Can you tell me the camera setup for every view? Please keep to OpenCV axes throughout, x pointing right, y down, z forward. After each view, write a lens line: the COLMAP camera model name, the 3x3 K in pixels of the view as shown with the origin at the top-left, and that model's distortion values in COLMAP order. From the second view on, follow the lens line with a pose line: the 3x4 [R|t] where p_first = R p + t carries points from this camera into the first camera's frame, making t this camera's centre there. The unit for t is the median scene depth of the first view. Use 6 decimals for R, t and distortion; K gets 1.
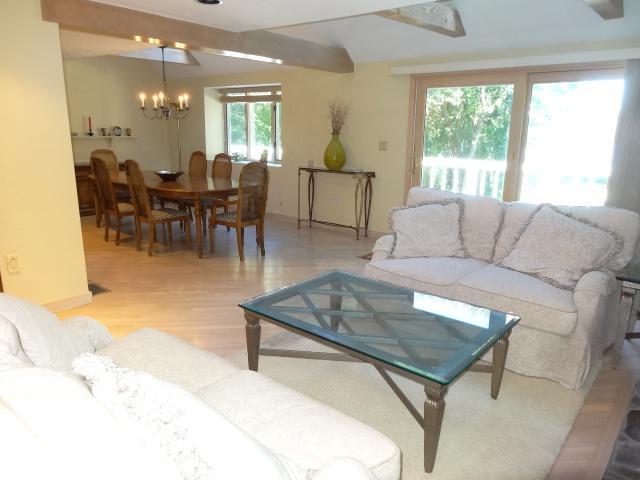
lens RADIAL K [[470.7, 0, 320.0], [0, 470.7, 240.0], [0, 0, 1]] dist [0.000030, 0.000913]
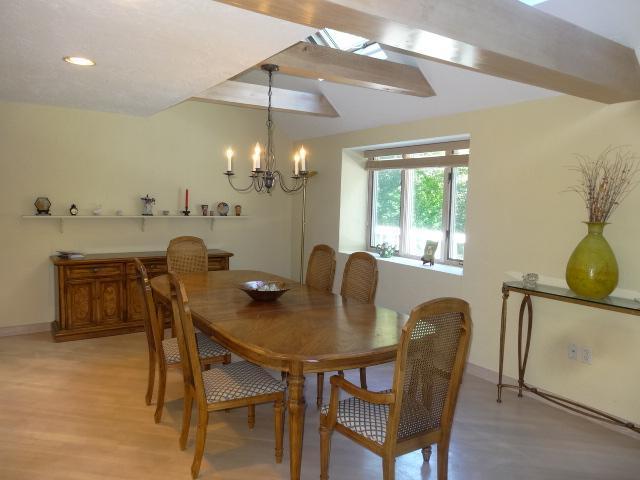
lens RADIAL K [[469.2, 0, 320.0], [0, 469.2, 240.0], [0, 0, 1]] dist [-0.000661, 0.002542]
pose [[0.956865, 0.034532, -0.288472, -0.109620], [-0.078922, 0.986470, -0.143696, -0.132020], [0.279607, 0.160265, 0.946644, 0.523628]]
